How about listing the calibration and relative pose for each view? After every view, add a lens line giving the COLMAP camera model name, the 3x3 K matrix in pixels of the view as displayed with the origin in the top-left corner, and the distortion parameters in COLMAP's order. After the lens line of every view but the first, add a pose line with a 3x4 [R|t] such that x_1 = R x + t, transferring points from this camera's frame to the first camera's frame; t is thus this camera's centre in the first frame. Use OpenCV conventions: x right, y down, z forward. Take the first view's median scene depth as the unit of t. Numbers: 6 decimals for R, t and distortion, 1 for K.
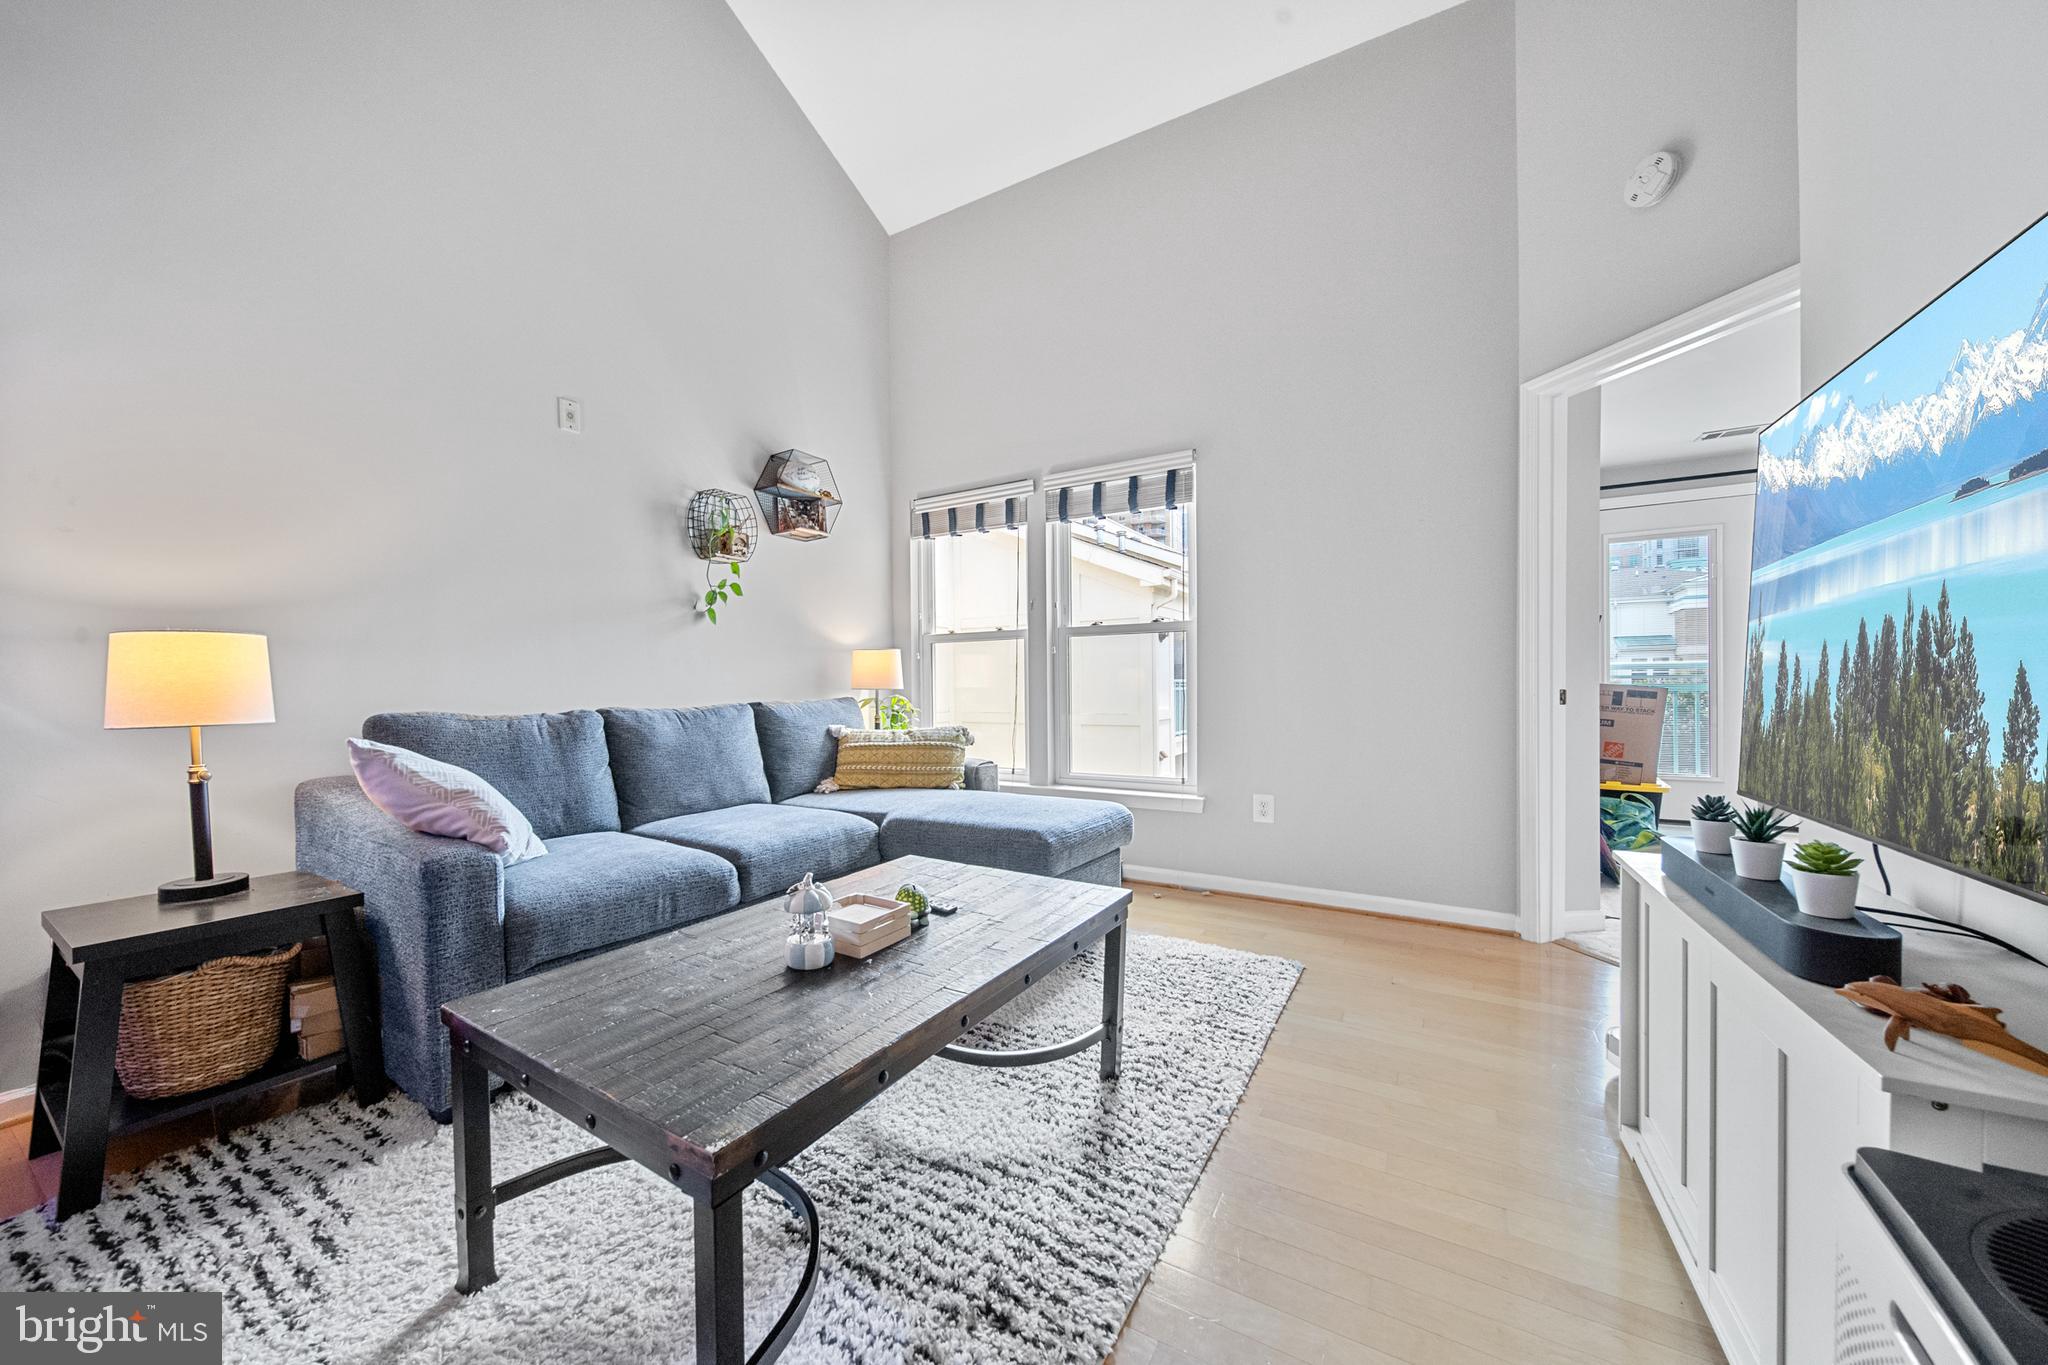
lens RADIAL K [[740.8, 0, 981.0], [0, 740.8, 691.0], [0, 0, 1]] dist [-0.000375, -0.000157]
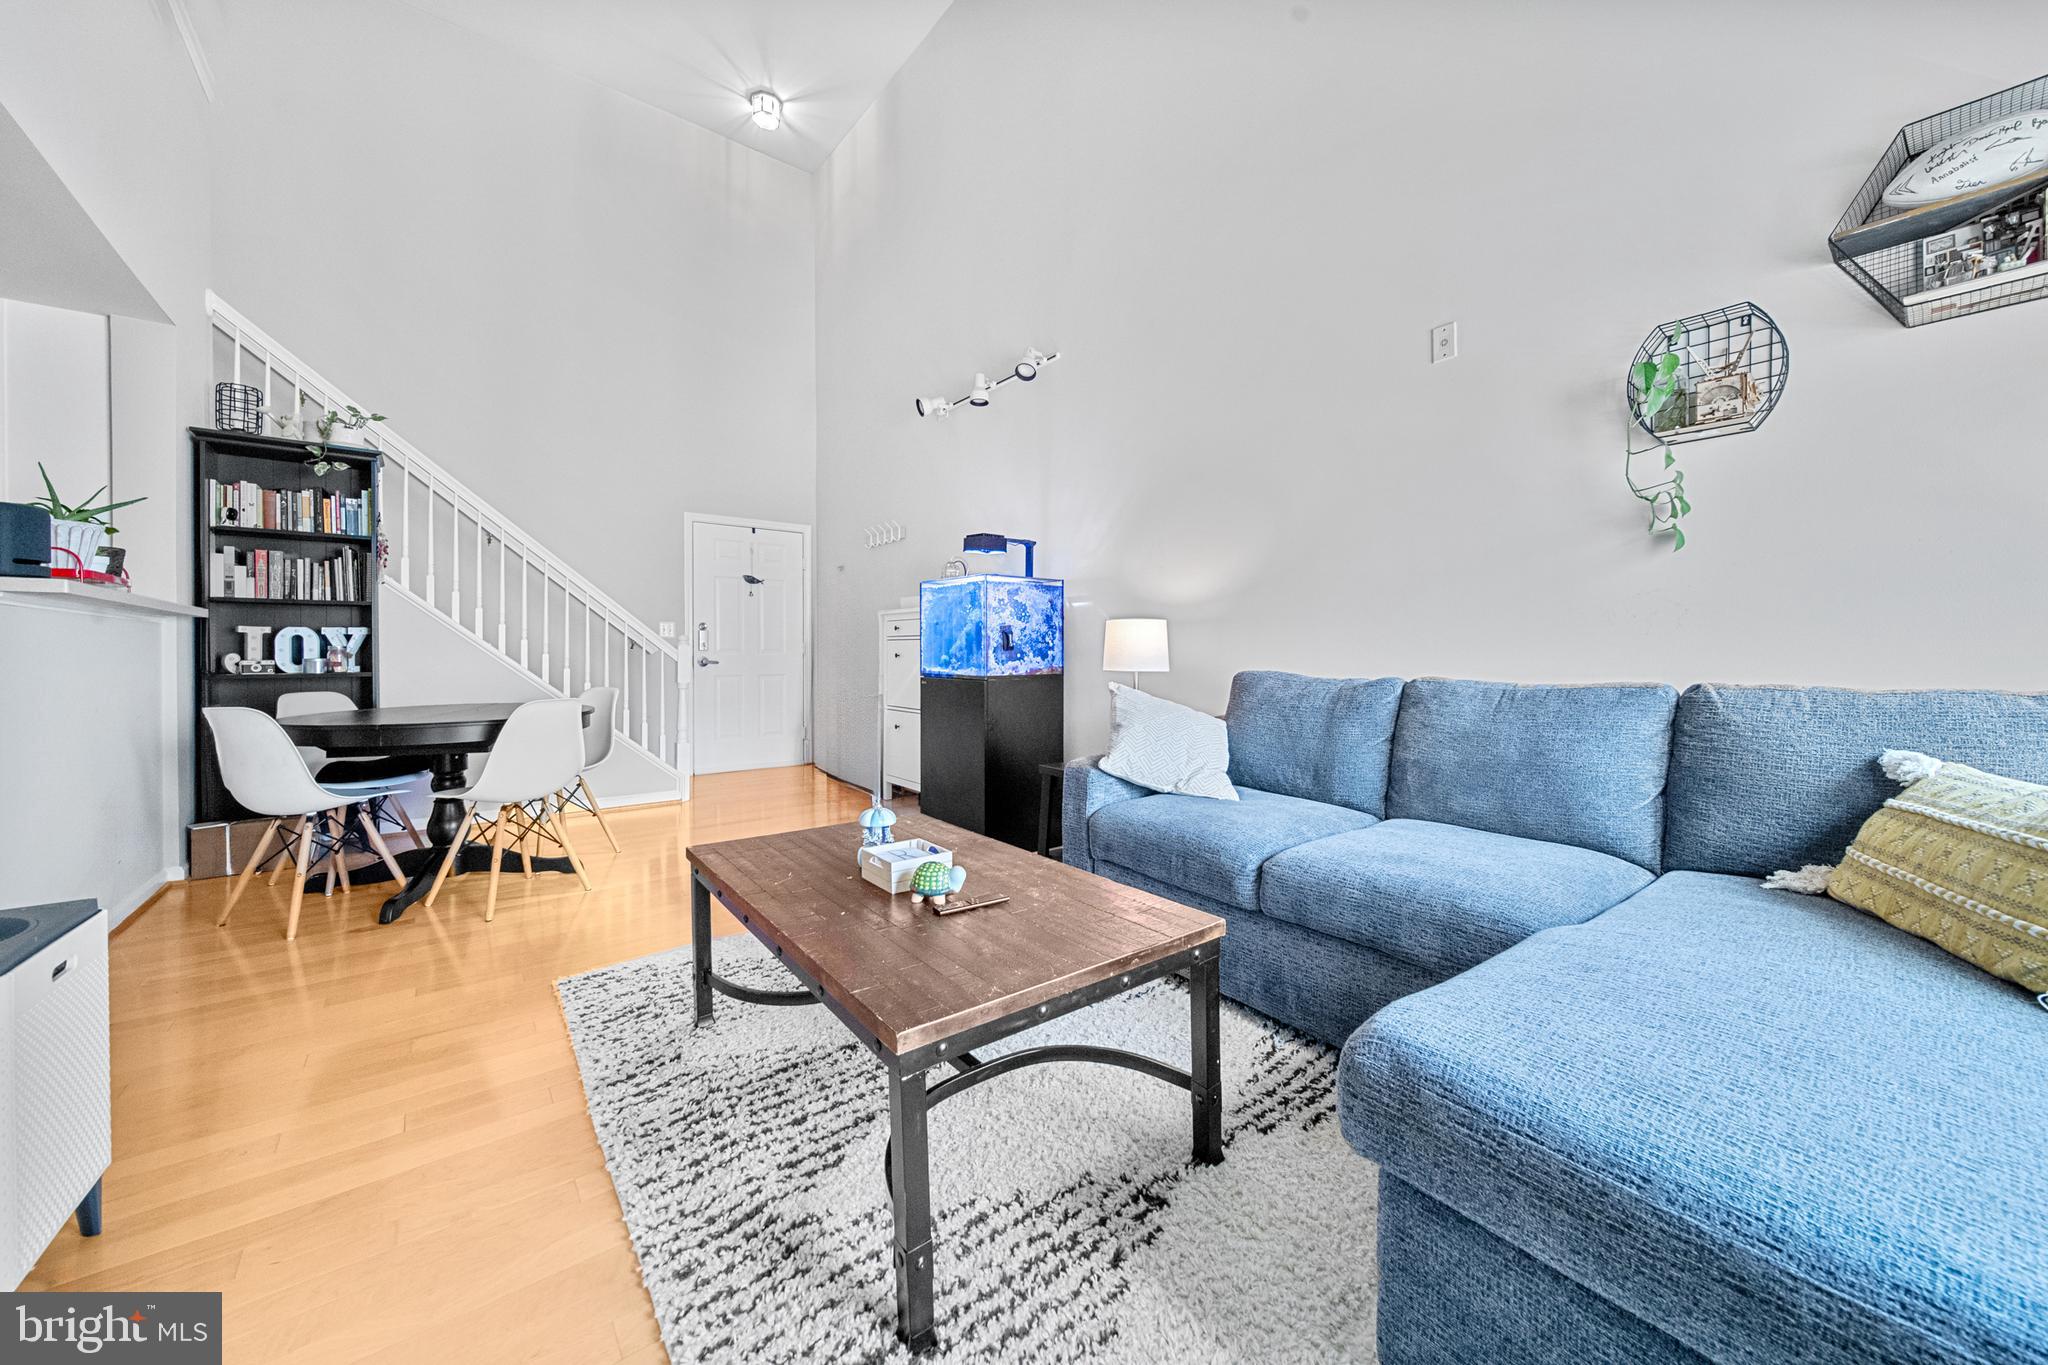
lens RADIAL K [[742.6, 0, 1019.6], [0, 742.6, 659.4], [0, 0, 1]] dist [0.000007, -0.000200]
pose [[-0.335231, 0.019622, -0.941932, 0.381821], [-0.009132, 0.999668, 0.024075, -0.012026], [0.942092, 0.016672, -0.334941, 0.704232]]
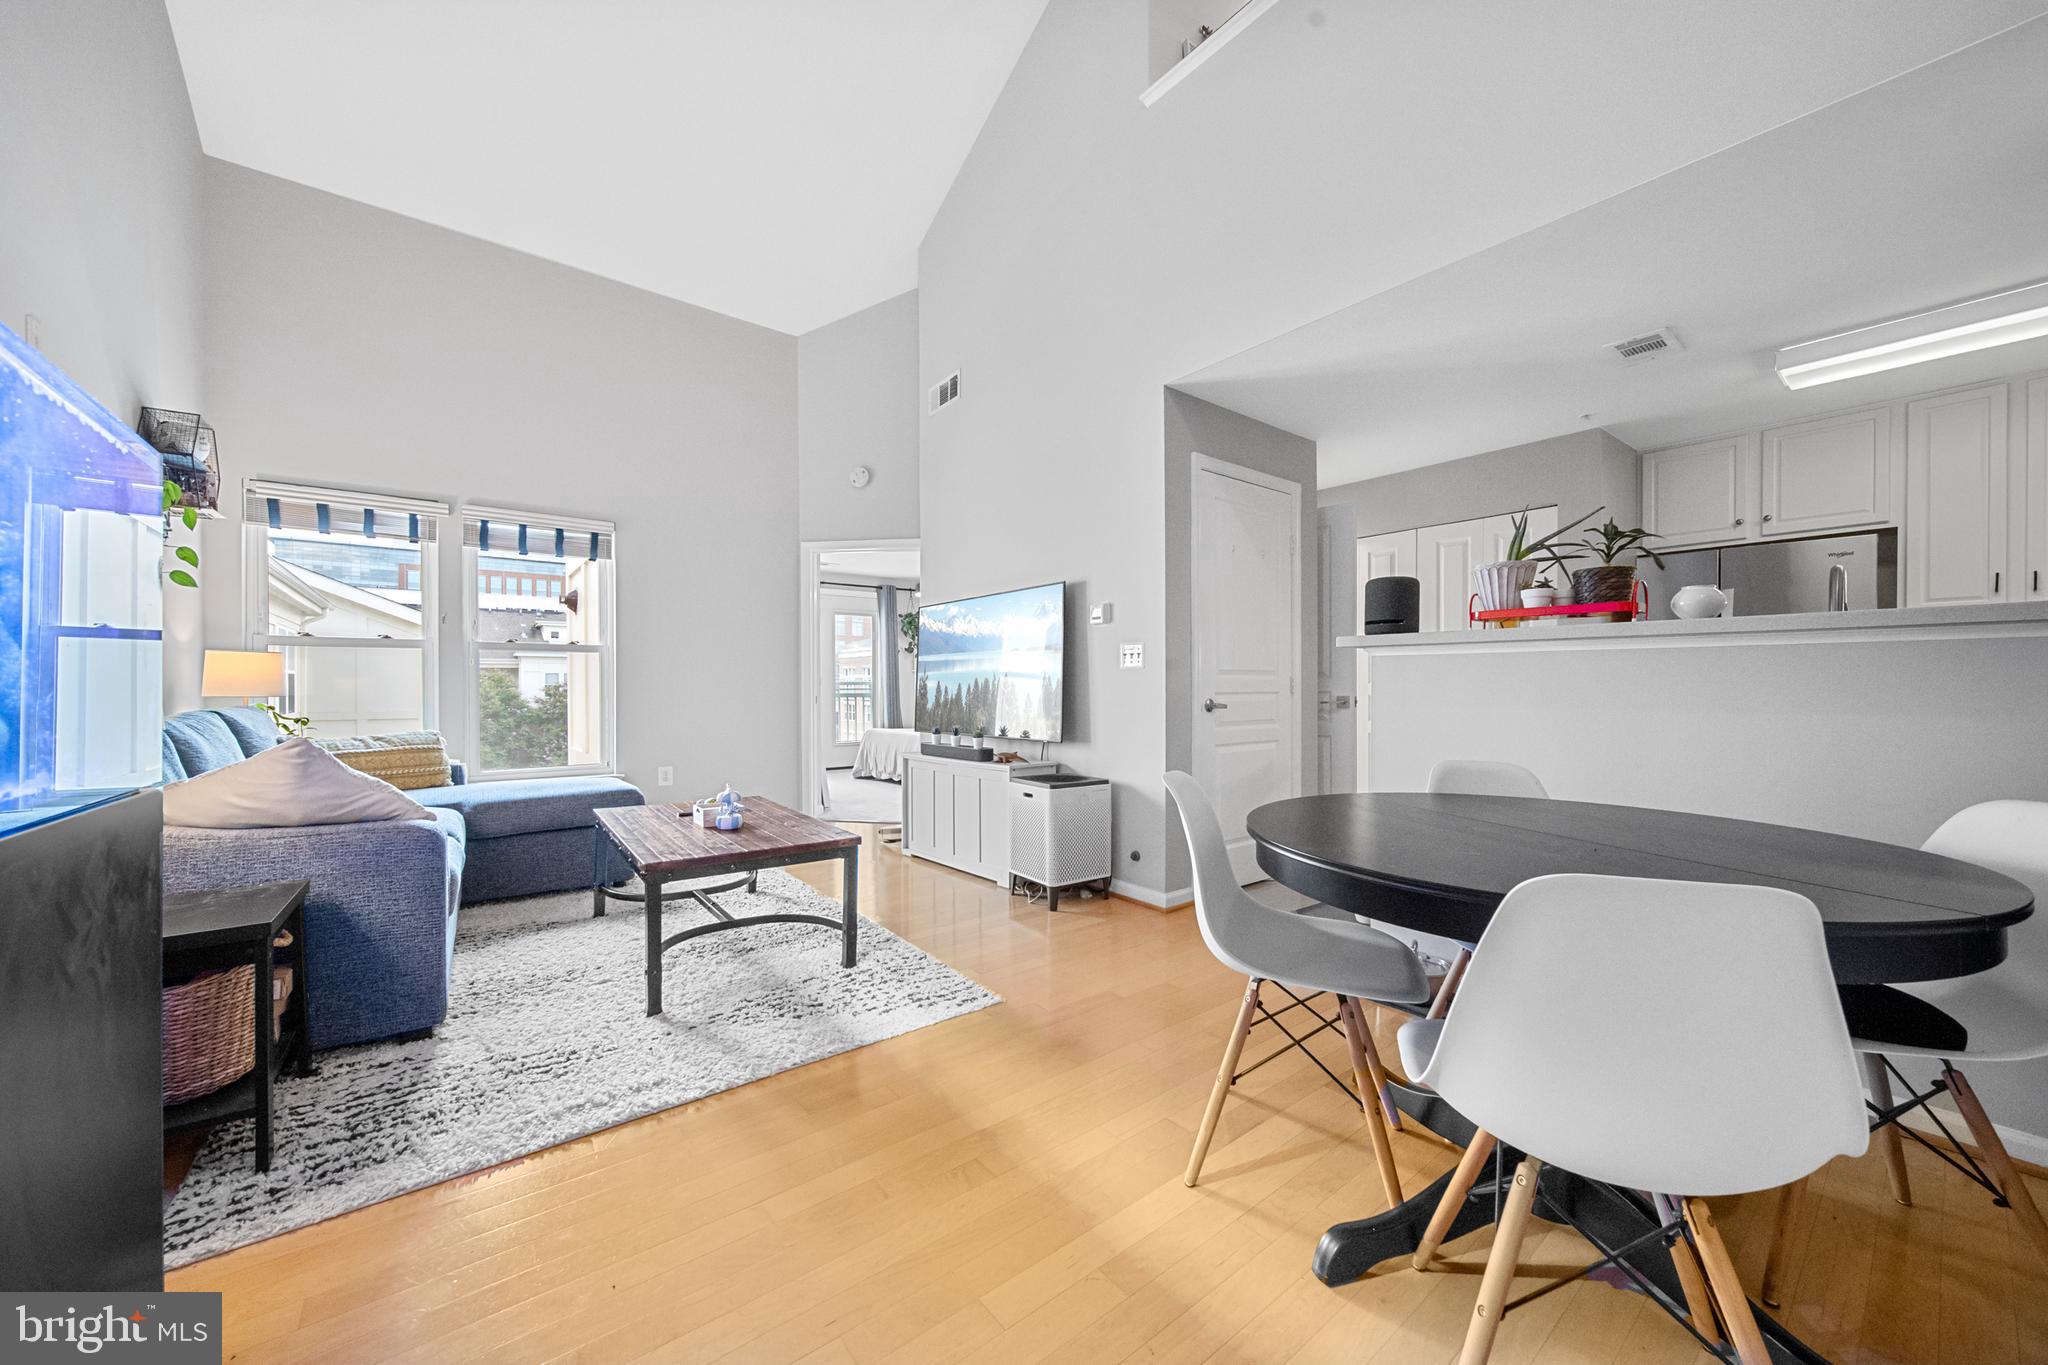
lens RADIAL K [[734.6, 0, 1027.3], [0, 734.6, 689.7], [0, 0, 1]] dist [0.000964, -0.000062]
pose [[0.334539, 0.008301, 0.942345, -0.788356], [0.008190, 0.999898, -0.011715, 0.007707], [-0.942346, 0.011637, 0.334437, -0.190009]]
